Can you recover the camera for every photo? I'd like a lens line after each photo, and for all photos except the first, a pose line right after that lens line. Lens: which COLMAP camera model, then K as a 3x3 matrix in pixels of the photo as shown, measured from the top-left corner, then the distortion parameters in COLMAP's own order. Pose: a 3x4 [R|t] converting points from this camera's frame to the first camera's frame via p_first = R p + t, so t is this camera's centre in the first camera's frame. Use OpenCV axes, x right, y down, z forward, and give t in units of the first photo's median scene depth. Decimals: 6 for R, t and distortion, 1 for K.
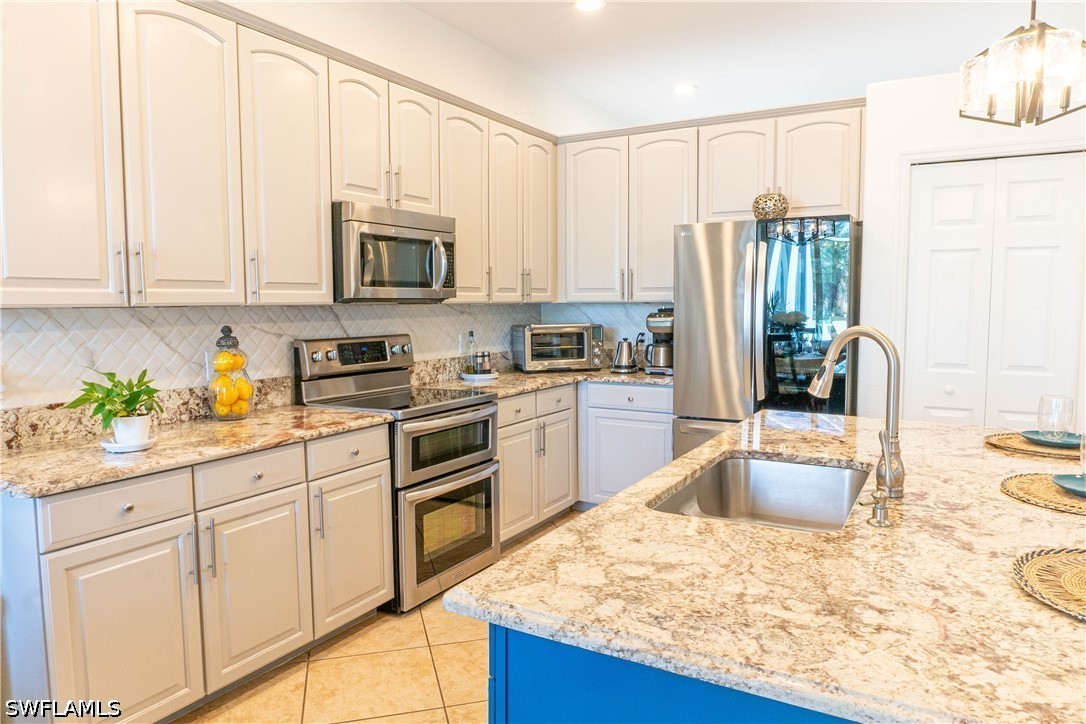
lens RADIAL K [[735.2, 0, 538.3], [0, 735.2, 361.8], [0, 0, 1]] dist [-0.010129, -0.001787]
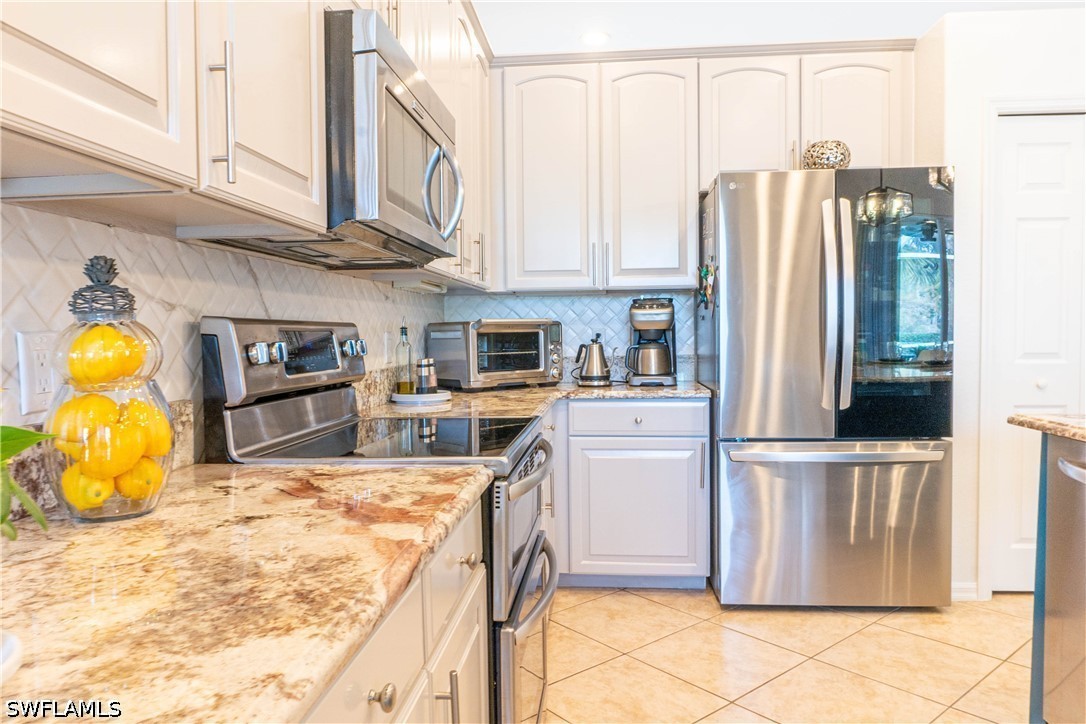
lens RADIAL K [[735.2, 0, 547.4], [0, 735.2, 362.2], [0, 0, 1]] dist [-0.010129, -0.001787]
pose [[0.907549, -0.021887, 0.419376, -0.251034], [0.040590, 0.998537, -0.035726, 0.016538], [-0.417981, 0.049446, 0.907109, 0.387165]]
